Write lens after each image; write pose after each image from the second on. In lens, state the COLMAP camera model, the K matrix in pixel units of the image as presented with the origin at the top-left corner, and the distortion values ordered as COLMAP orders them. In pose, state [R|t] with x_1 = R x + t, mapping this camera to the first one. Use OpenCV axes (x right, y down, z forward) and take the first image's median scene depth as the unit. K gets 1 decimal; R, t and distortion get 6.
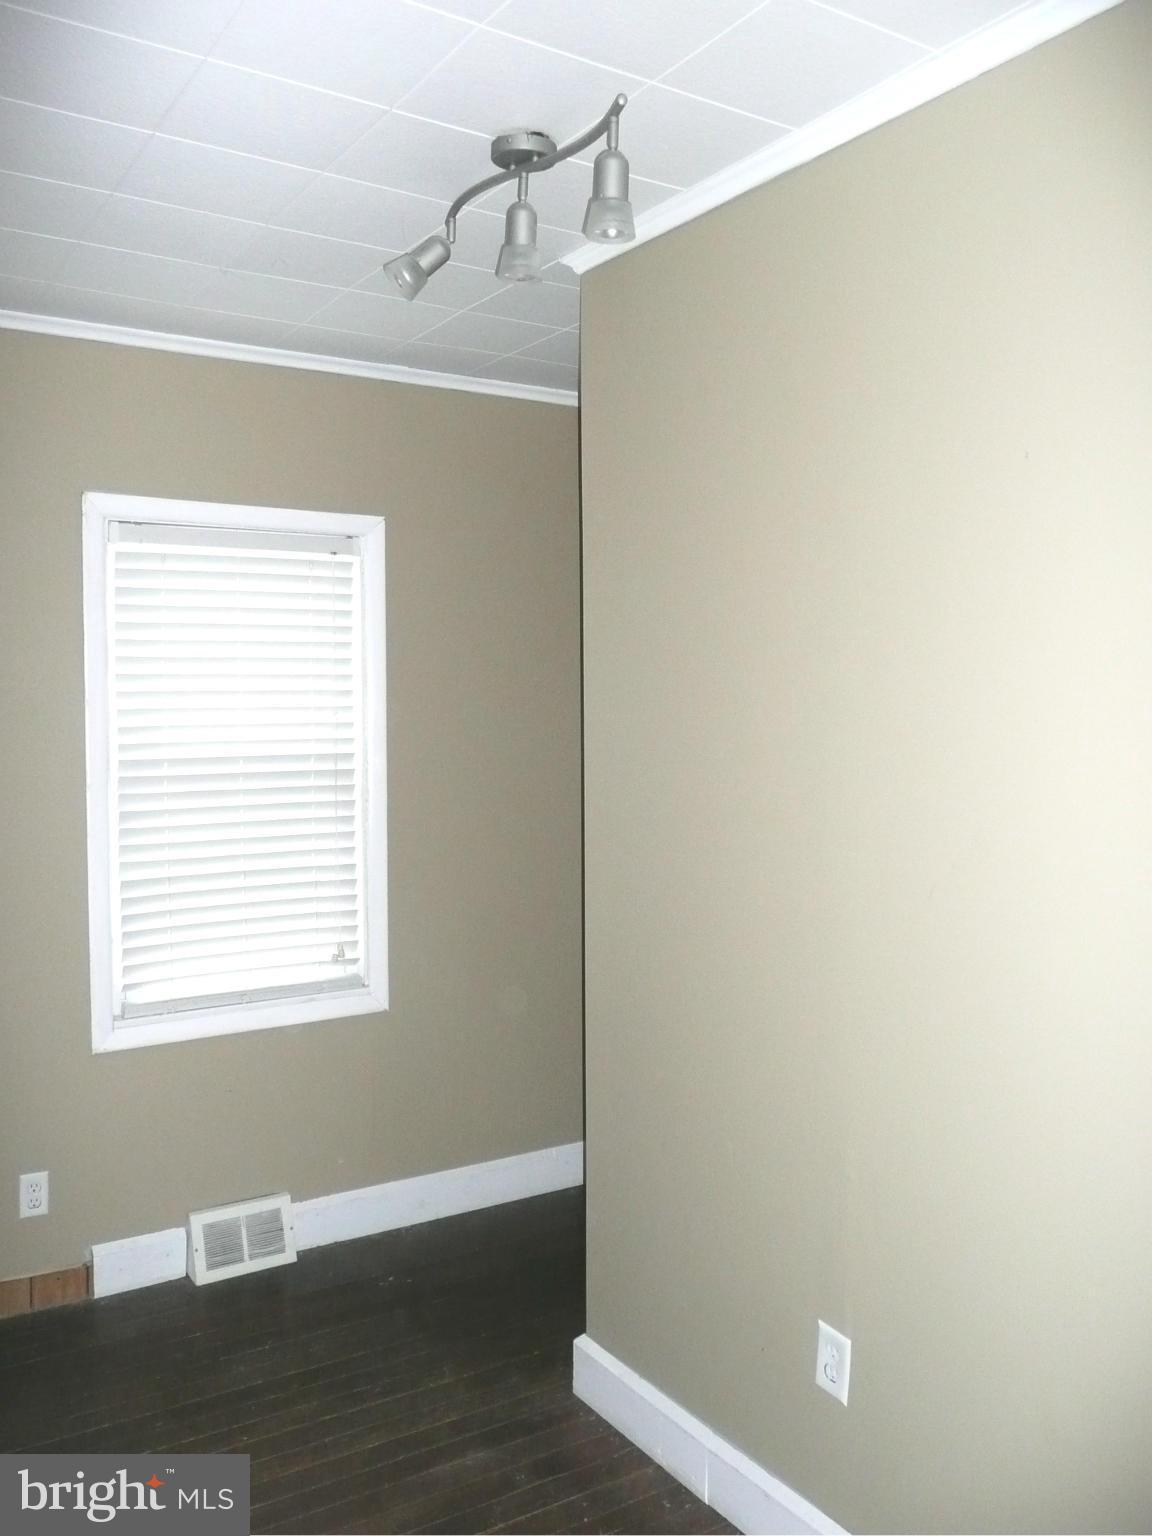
lens RADIAL K [[1298.1, 0, 582.4], [0, 1298.1, 784.8], [0, 0, 1]] dist [-0.035693, 0.052500]
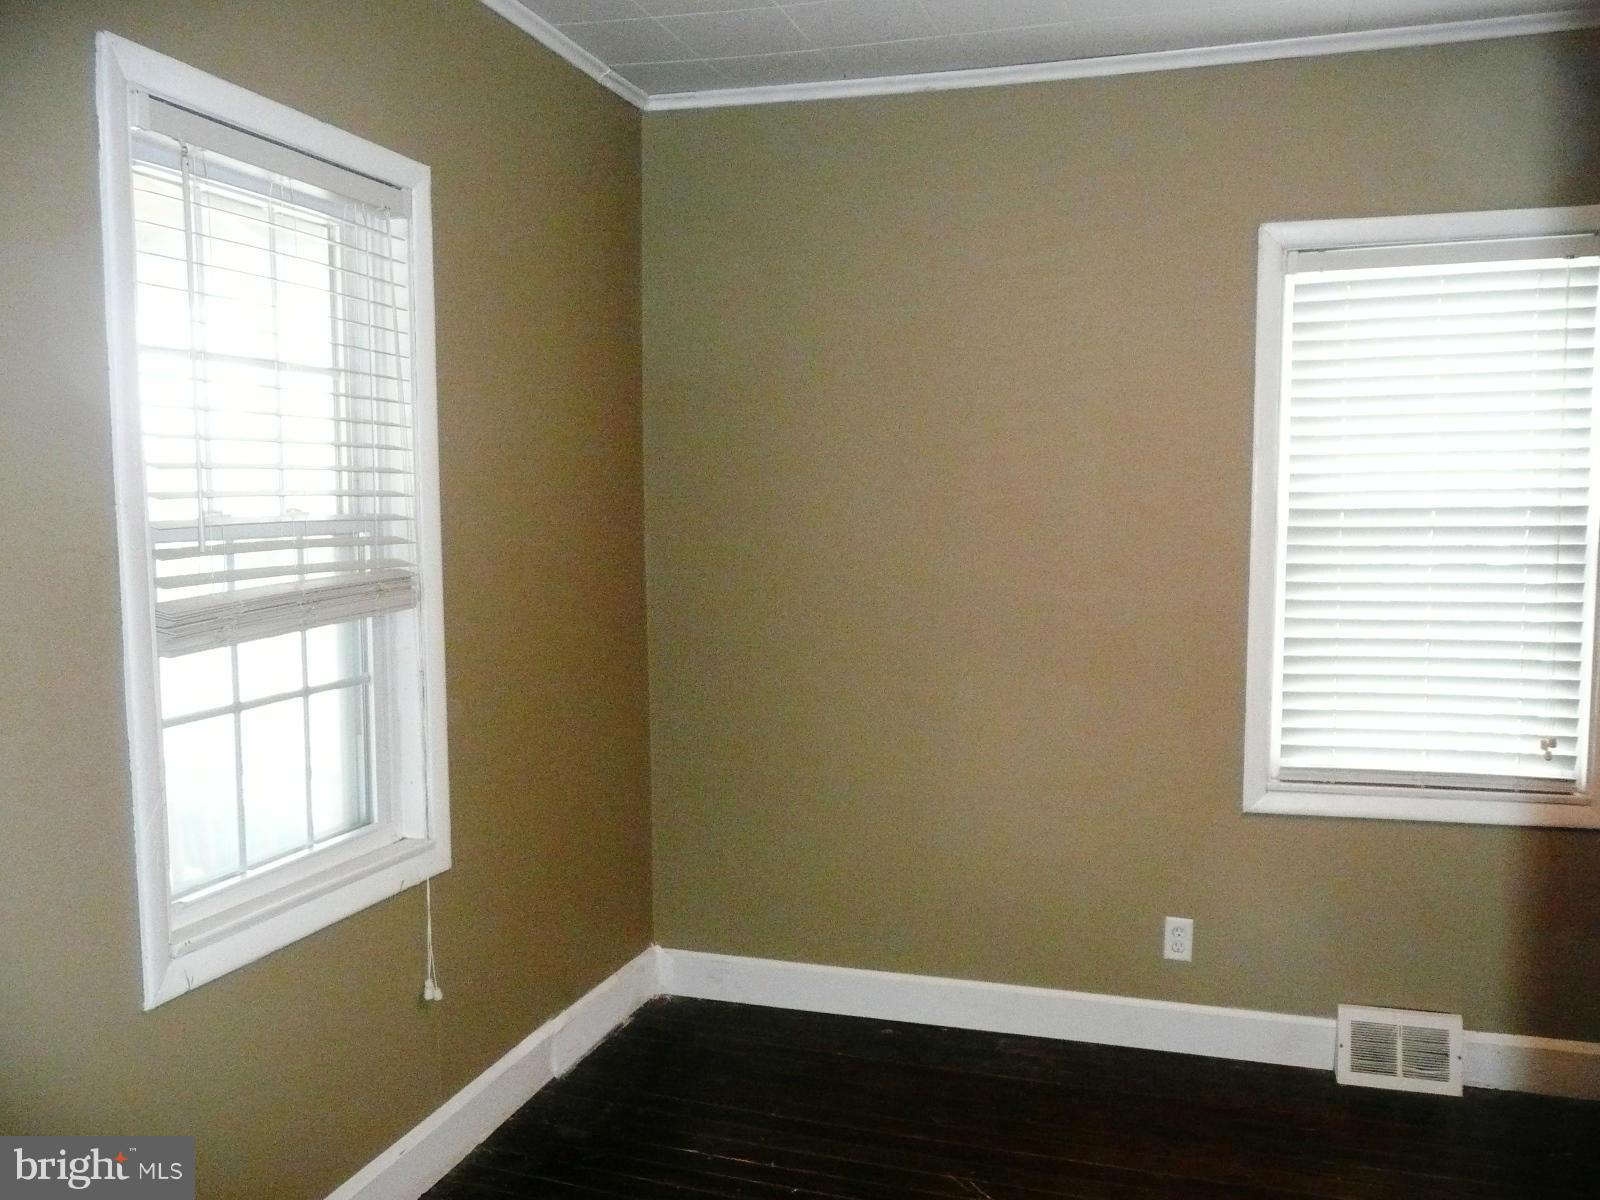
lens RADIAL K [[1352.2, 0, 809.7], [0, 1352.2, 598.5], [0, 0, 1]] dist [-0.035693, 0.052500]
pose [[0.645050, 0.071711, -0.760768, 0.162246], [-0.032891, 0.997270, 0.066116, -0.007185], [0.763432, -0.017625, 0.645647, 0.101315]]
